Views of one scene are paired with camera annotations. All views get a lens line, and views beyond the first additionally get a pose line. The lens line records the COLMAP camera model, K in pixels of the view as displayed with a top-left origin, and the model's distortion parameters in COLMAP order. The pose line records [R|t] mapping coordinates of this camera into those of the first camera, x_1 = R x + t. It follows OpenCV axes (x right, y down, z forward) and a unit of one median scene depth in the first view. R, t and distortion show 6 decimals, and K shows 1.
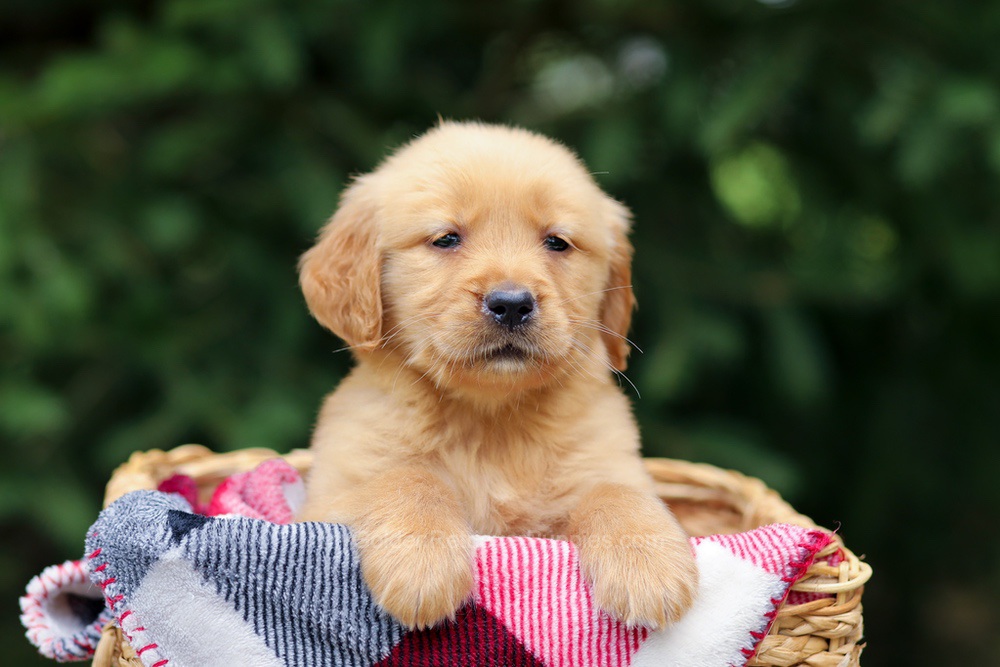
lens RADIAL K [[3031.7, 0, 483.7], [0, 3031.7, 330.9], [0, 0, 1]] dist [0.233565, -1.271189]
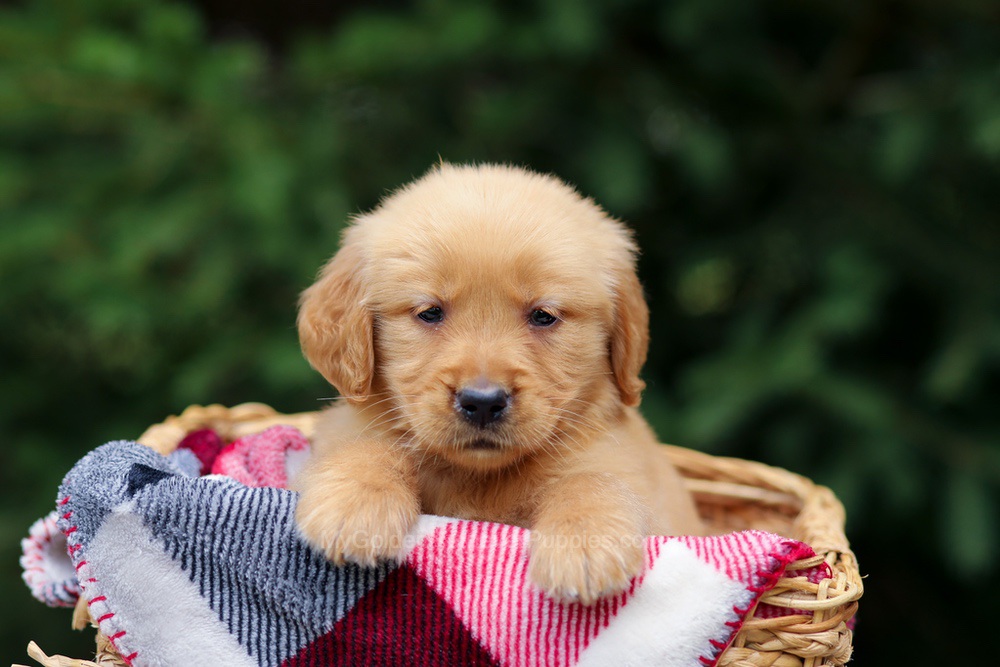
lens RADIAL K [[3031.7, 0, 483.7], [0, 3031.7, 330.9], [0, 0, 1]] dist [0.233565, -1.271189]
pose [[0.979947, 0.074300, -0.184890, 0.190580], [-0.072559, 0.997233, 0.016175, -0.008651], [0.185580, -0.002435, 0.982626, 0.046342]]
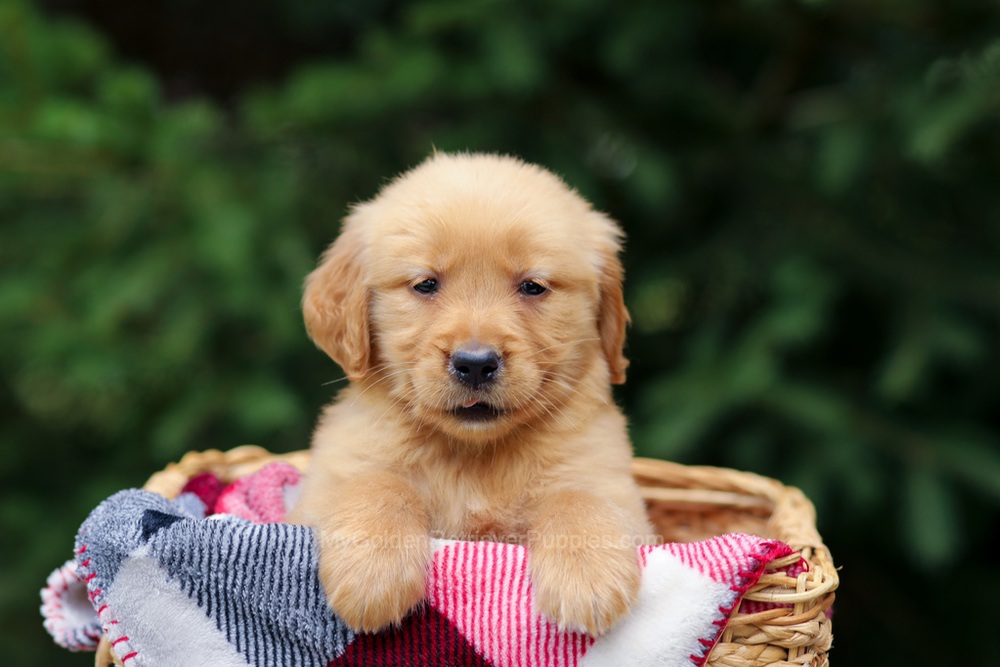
lens RADIAL K [[3031.7, 0, 483.7], [0, 3031.7, 330.9], [0, 0, 1]] dist [0.233565, -1.271189]
pose [[0.985506, 0.008544, -0.169428, 0.191348], [-0.007921, 0.999959, 0.004356, -0.008535], [0.169458, -0.002951, 0.985533, -0.017492]]
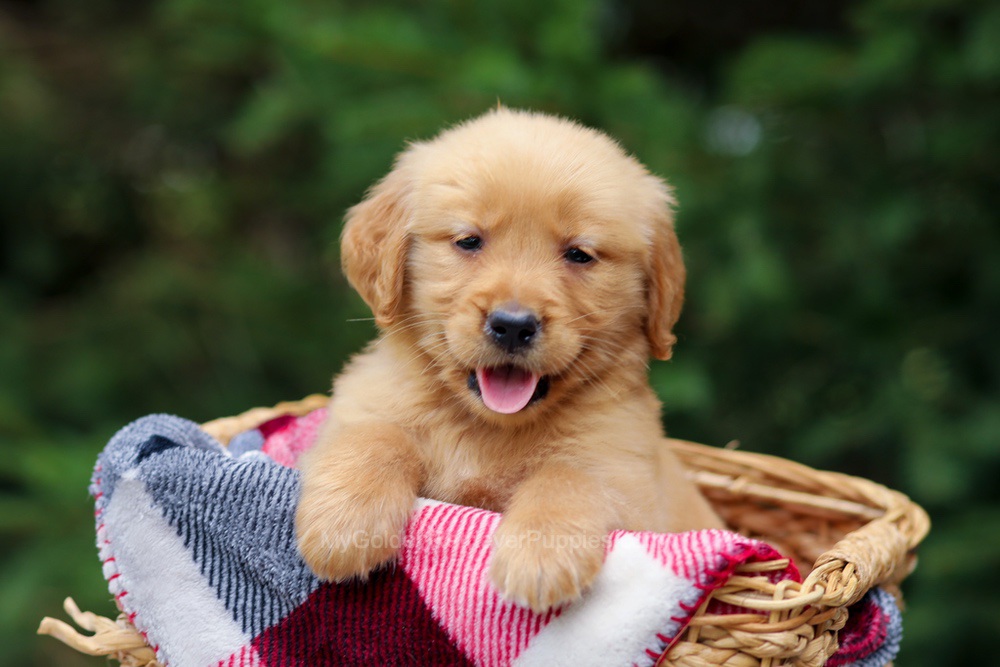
lens RADIAL K [[3031.7, 0, 483.7], [0, 3031.7, 330.9], [0, 0, 1]] dist [0.233565, -1.271189]
pose [[0.894638, 0.109709, -0.433112, 0.453708], [-0.111653, 0.993525, 0.021033, -0.011426], [0.432615, 0.029542, 0.901095, 0.103251]]
